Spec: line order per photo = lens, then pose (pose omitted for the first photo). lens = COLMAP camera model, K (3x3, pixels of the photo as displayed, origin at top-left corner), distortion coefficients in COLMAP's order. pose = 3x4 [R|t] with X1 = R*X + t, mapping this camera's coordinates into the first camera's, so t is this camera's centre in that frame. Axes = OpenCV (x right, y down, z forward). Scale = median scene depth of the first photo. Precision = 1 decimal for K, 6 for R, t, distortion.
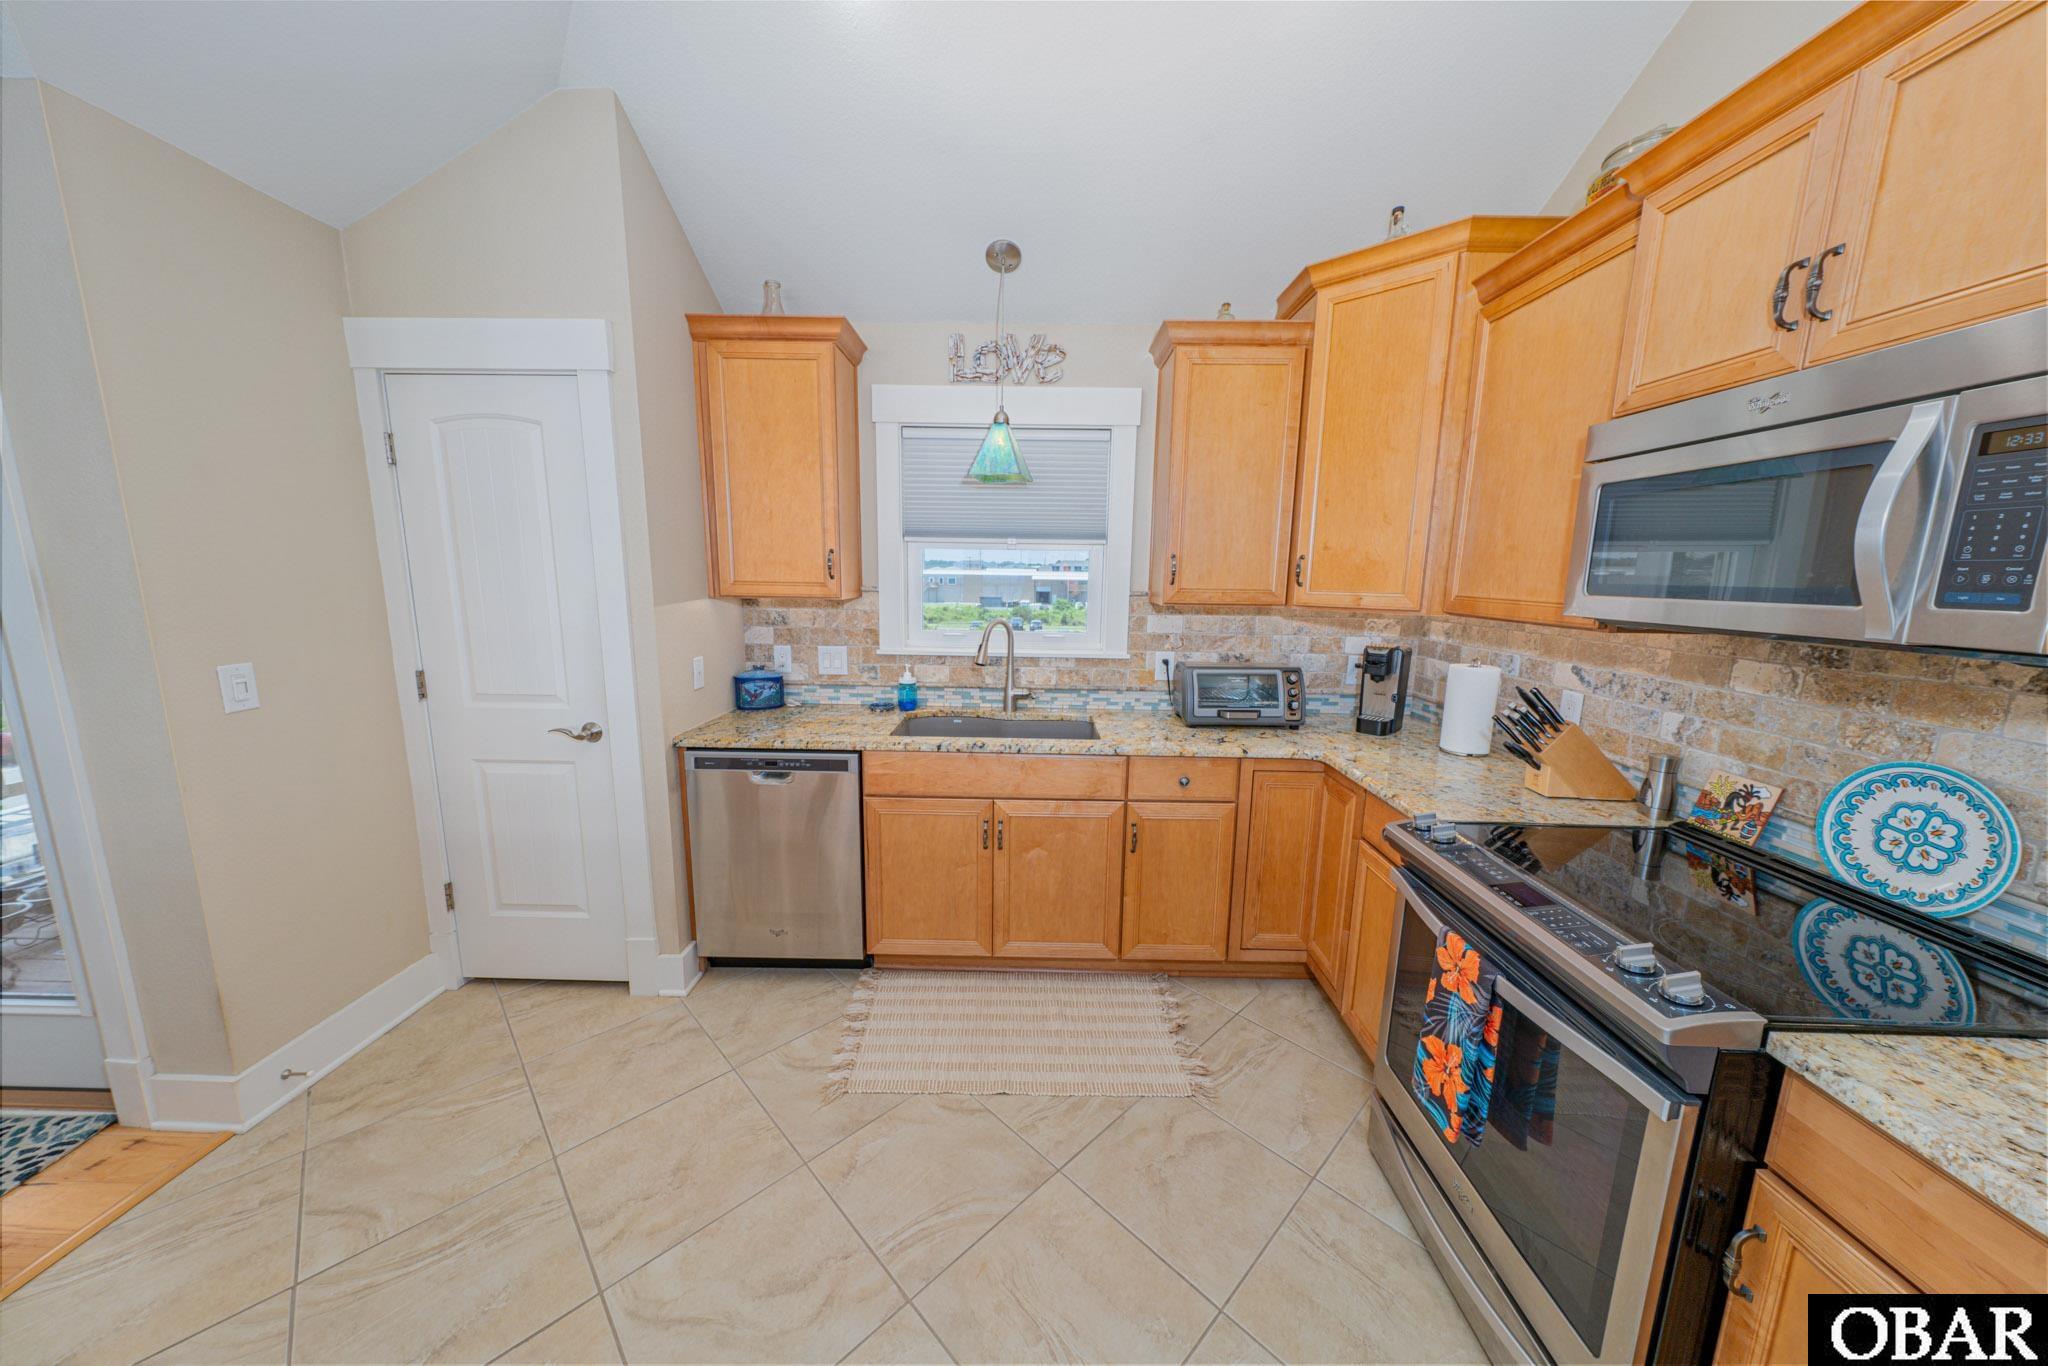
lens RADIAL K [[683.7, 0, 1020.0], [0, 683.7, 685.3], [0, 0, 1]] dist [0.001107, -0.000345]
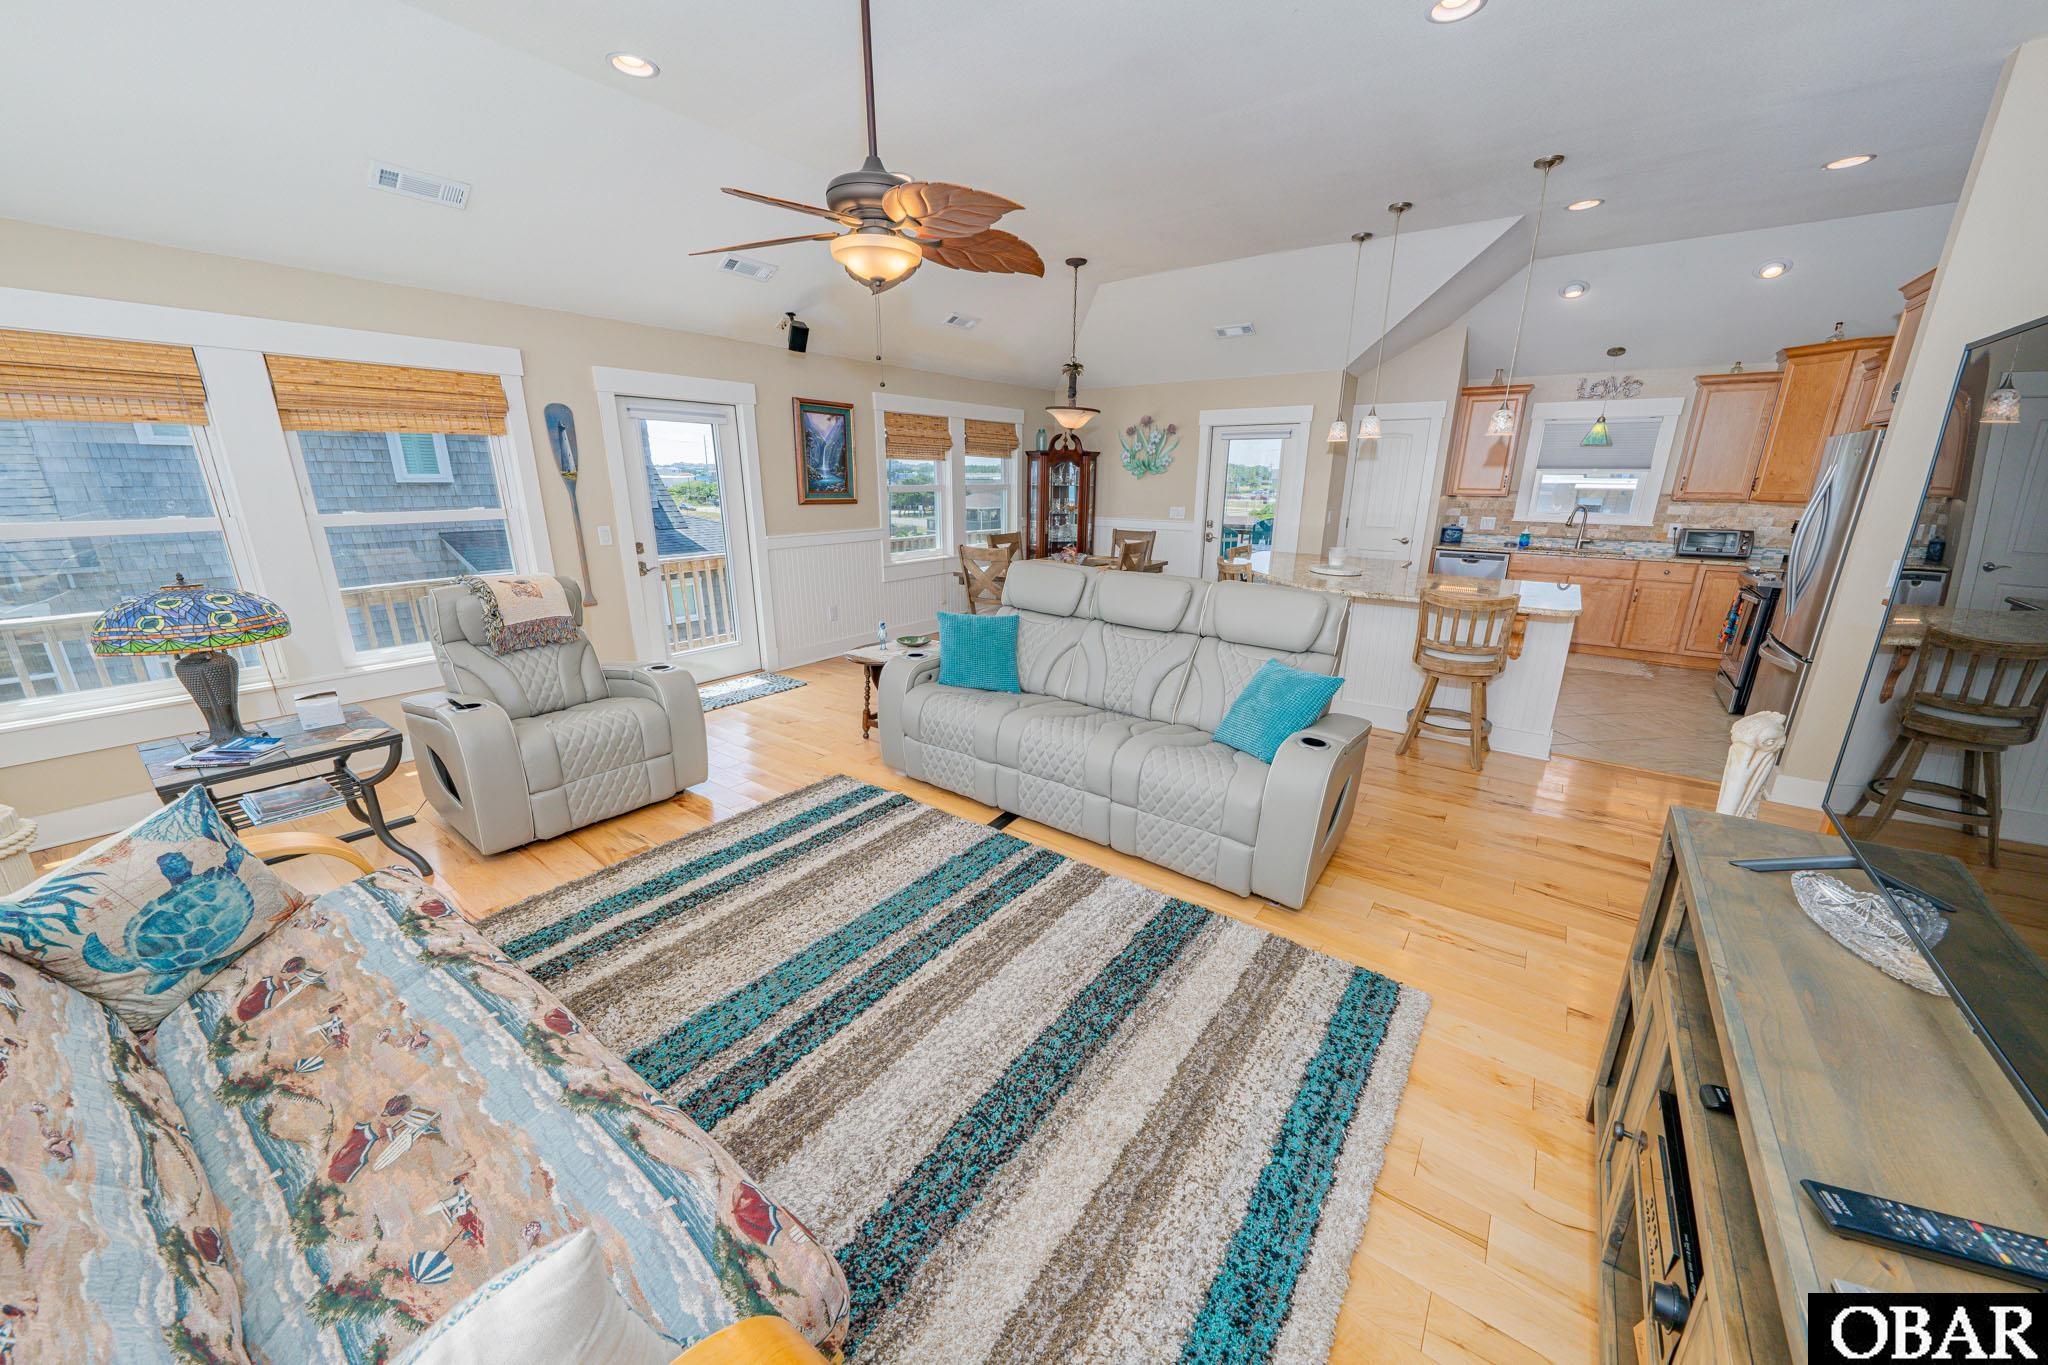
lens RADIAL K [[702.6, 0, 1030.0], [0, 702.6, 680.5], [0, 0, 1]] dist [-0.003340, 0.000093]
pose [[0.809827, 0.155750, -0.565616, -0.125261], [-0.090632, 0.985755, 0.141677, 0.367954], [0.579625, -0.063471, 0.812407, -2.353505]]
